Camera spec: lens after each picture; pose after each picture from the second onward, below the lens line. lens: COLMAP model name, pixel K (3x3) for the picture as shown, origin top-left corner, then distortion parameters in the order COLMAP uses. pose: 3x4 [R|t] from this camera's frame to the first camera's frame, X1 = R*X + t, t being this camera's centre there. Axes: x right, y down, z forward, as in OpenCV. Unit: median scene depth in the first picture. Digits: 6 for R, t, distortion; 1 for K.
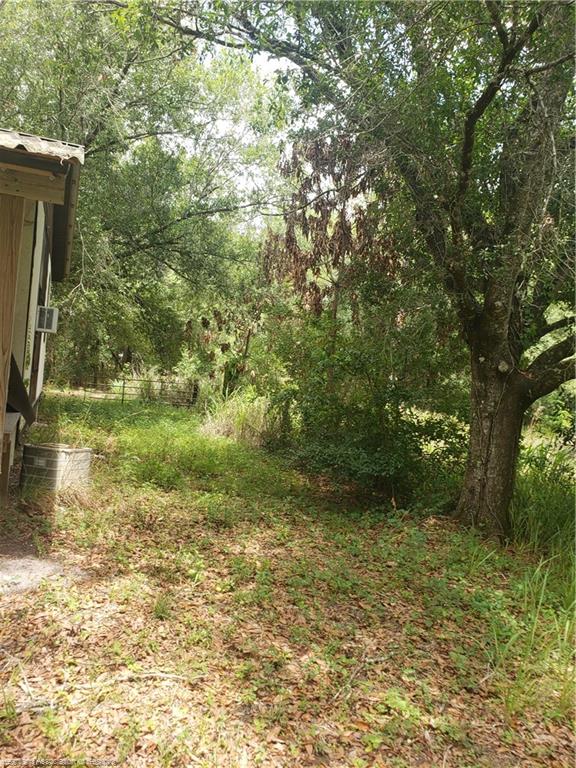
lens RADIAL K [[573.5, 0, 288.0], [0, 573.5, 384.0], [0, 0, 1]] dist [-0.001757, -0.002506]
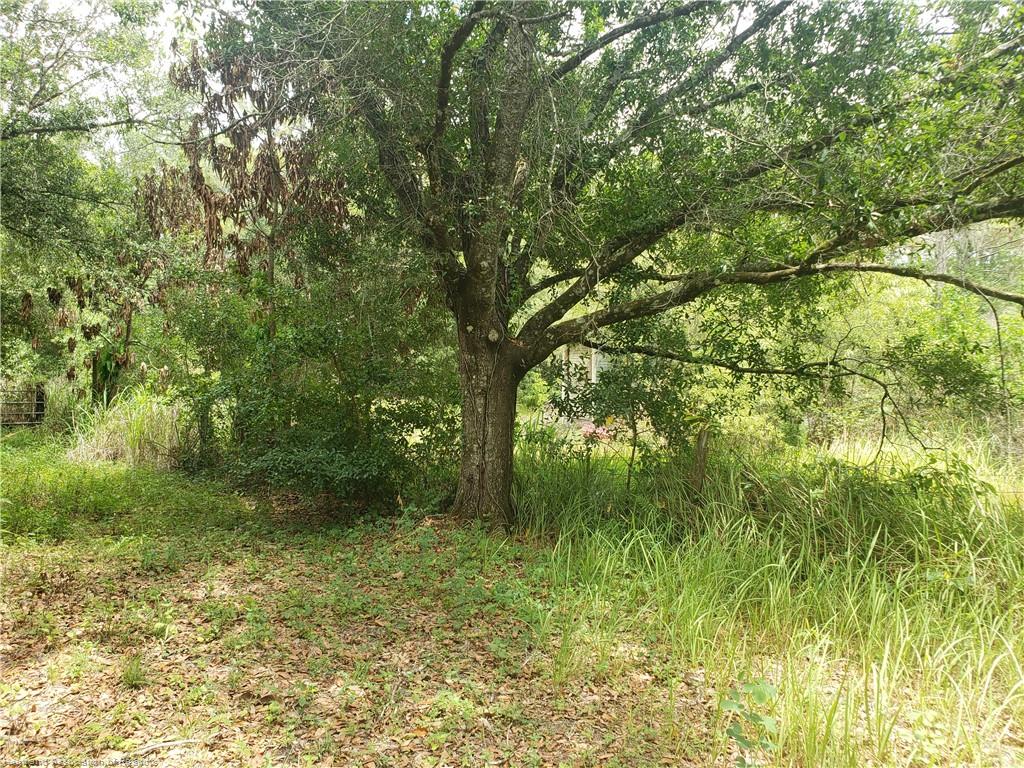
lens RADIAL K [[791.1, 0, 512.0], [0, 791.1, 384.0], [0, 0, 1]] dist [0.065844, -0.137921]
pose [[0.902558, -0.083094, 0.422474, -0.113295], [0.075225, 0.996542, 0.035297, 0.003687], [-0.423946, -0.000077, 0.905687, -0.107530]]
